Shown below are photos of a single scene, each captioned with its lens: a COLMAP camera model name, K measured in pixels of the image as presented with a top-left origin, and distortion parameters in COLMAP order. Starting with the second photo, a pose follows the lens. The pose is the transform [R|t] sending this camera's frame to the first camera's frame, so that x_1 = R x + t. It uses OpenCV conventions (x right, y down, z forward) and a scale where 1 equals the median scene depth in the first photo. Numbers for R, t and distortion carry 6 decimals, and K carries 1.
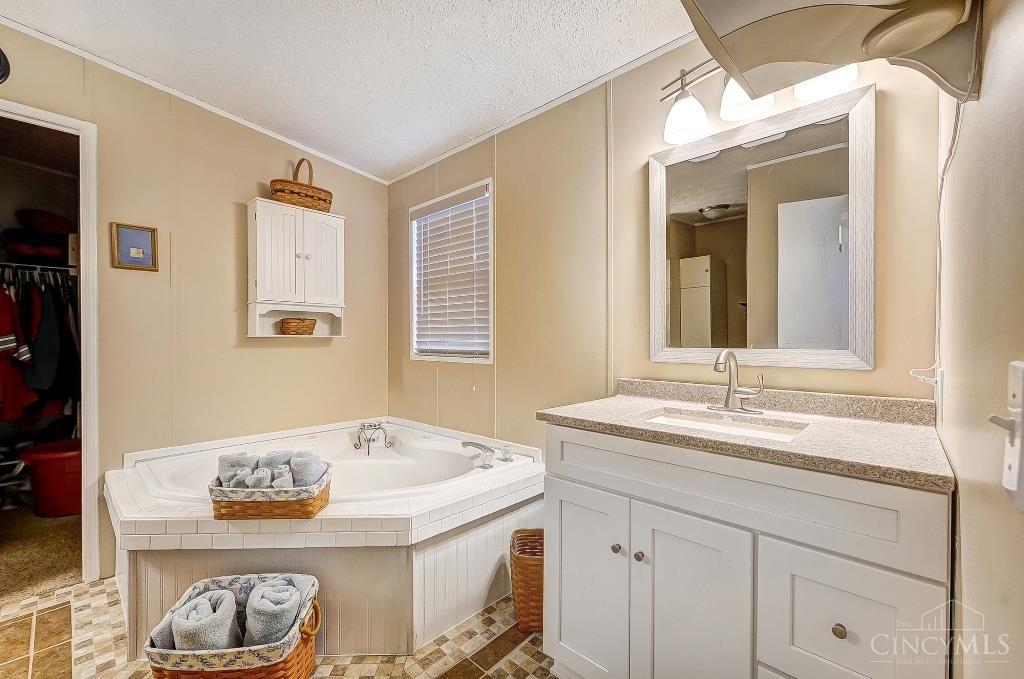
lens RADIAL K [[418.8, 0, 512.0], [0, 418.8, 339.5], [0, 0, 1]] dist [0.000080, -0.000025]
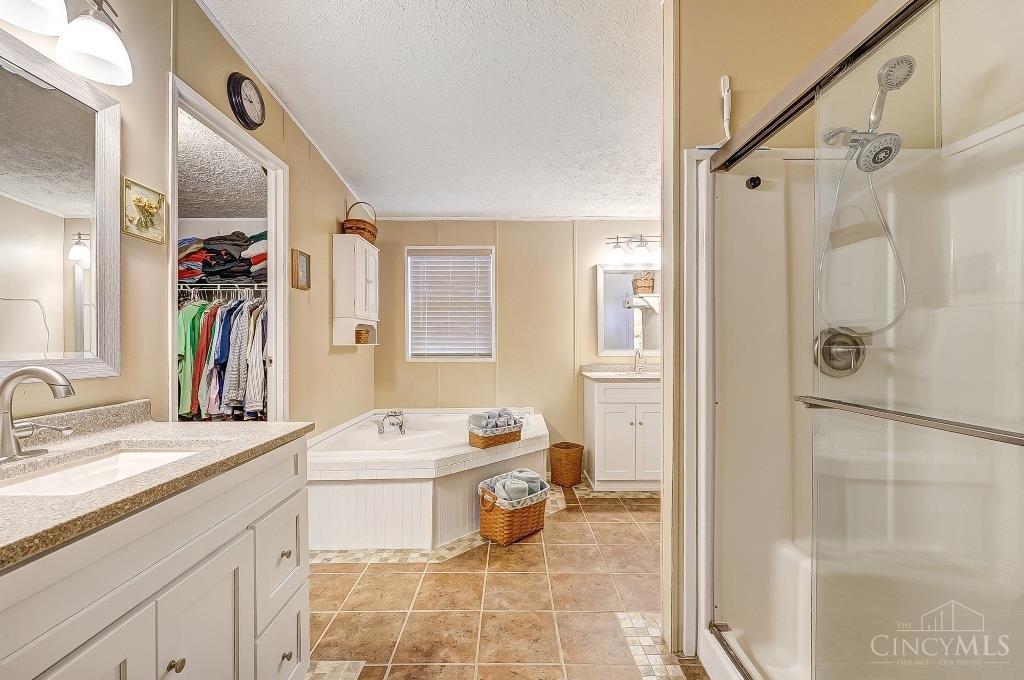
lens RADIAL K [[428.6, 0, 512.0], [0, 428.6, 340.0], [0, 0, 1]] dist [-0.001000, -0.000085]
pose [[0.729809, 0.001819, 0.683649, -1.106424], [0.003398, 0.999974, -0.006288, -0.012329], [-0.683643, 0.006912, 0.729784, -0.247871]]
